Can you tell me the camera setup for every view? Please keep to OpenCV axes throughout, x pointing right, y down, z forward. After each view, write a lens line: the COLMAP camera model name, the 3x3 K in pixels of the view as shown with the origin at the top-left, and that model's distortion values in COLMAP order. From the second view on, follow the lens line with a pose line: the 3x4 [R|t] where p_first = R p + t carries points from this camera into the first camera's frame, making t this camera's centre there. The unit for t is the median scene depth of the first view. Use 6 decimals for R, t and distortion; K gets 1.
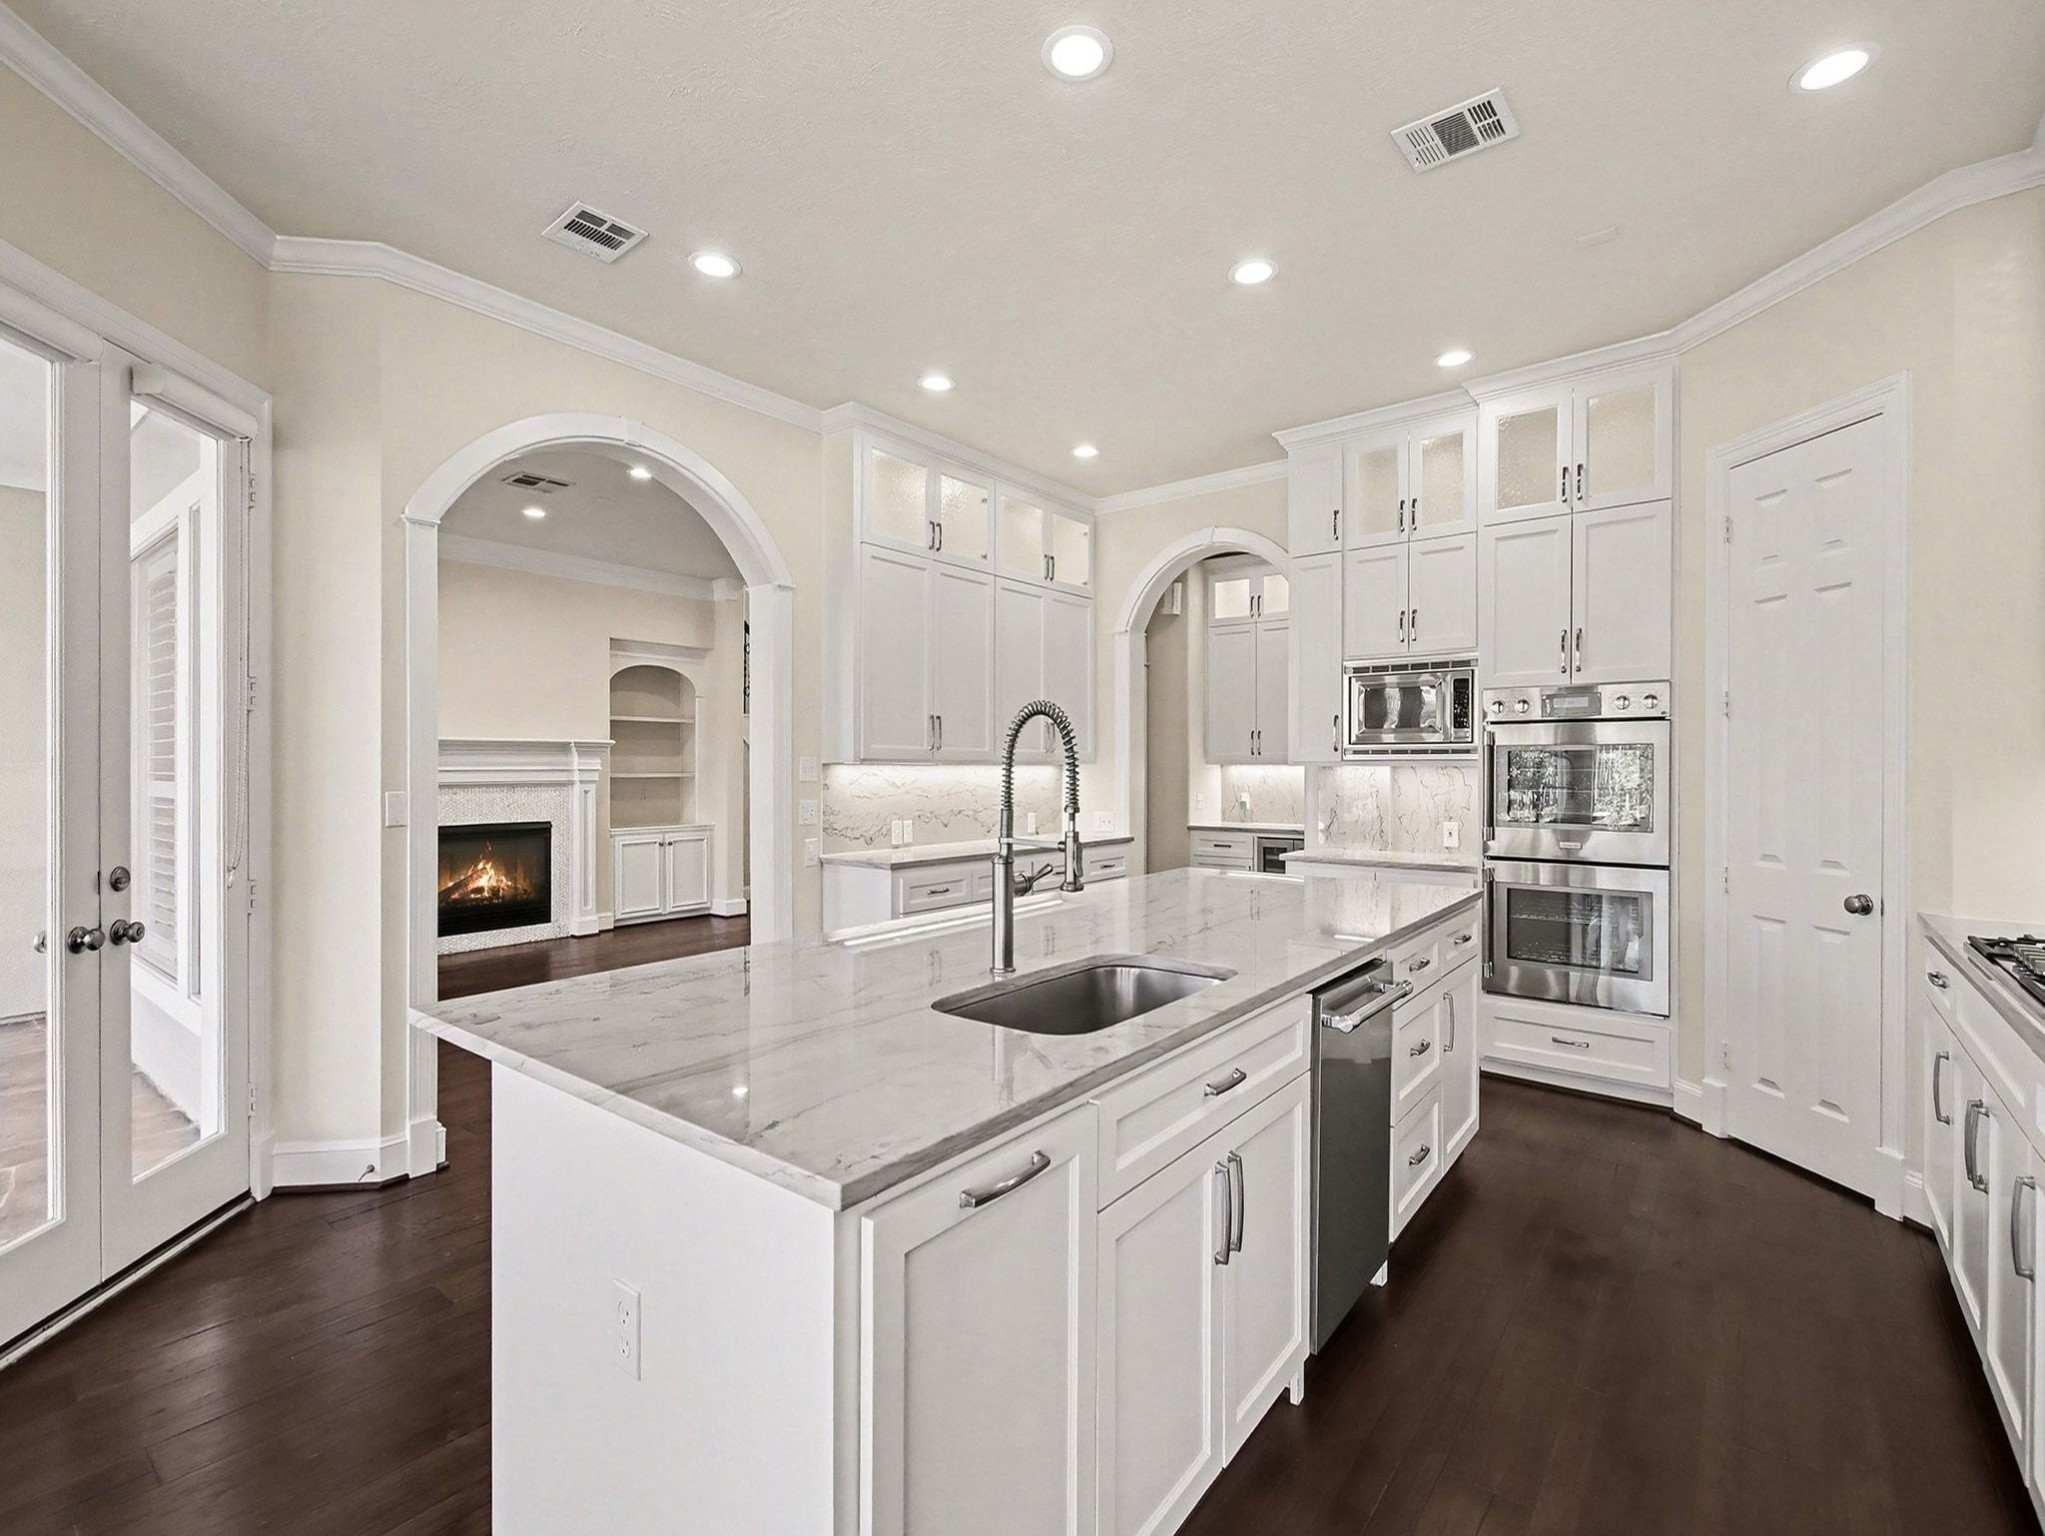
lens RADIAL K [[931.9, 0, 1031.4], [0, 931.9, 767.3], [0, 0, 1]] dist [-0.001987, 0.000111]
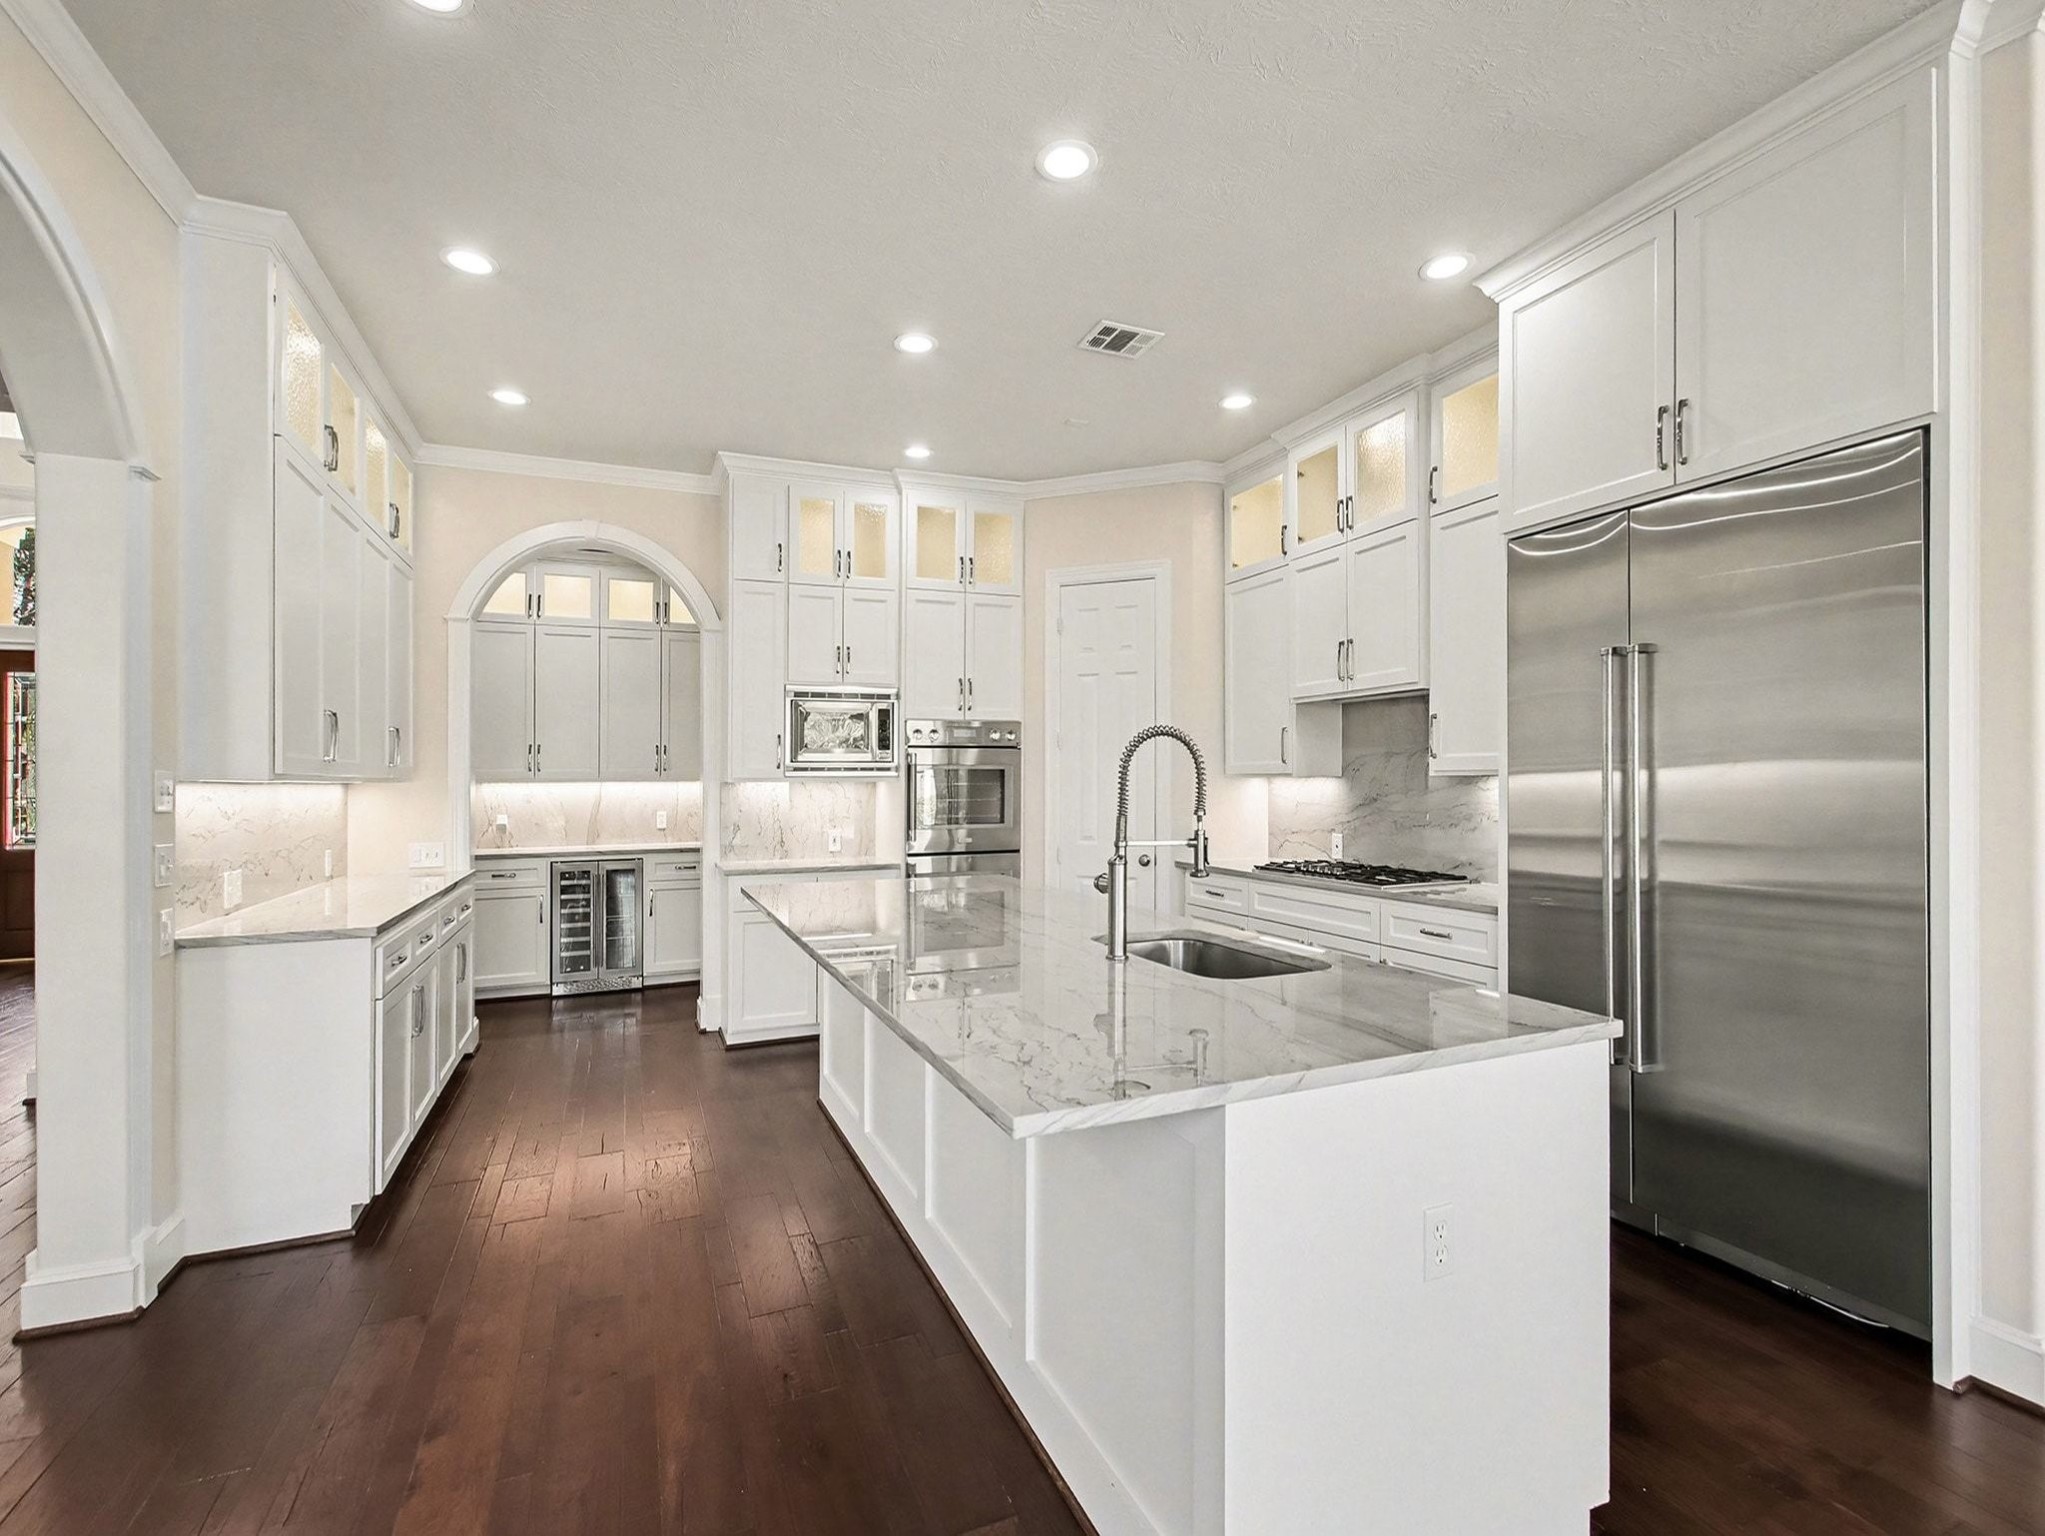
lens RADIAL K [[931.9, 0, 1016.3], [0, 931.9, 778.5], [0, 0, 1]] dist [-0.001987, 0.000111]
pose [[0.495494, -0.000611, 0.868611, -0.500385], [0.007452, 0.999966, -0.003547, 0.000511], [-0.868579, 0.008231, 0.495482, 0.249088]]
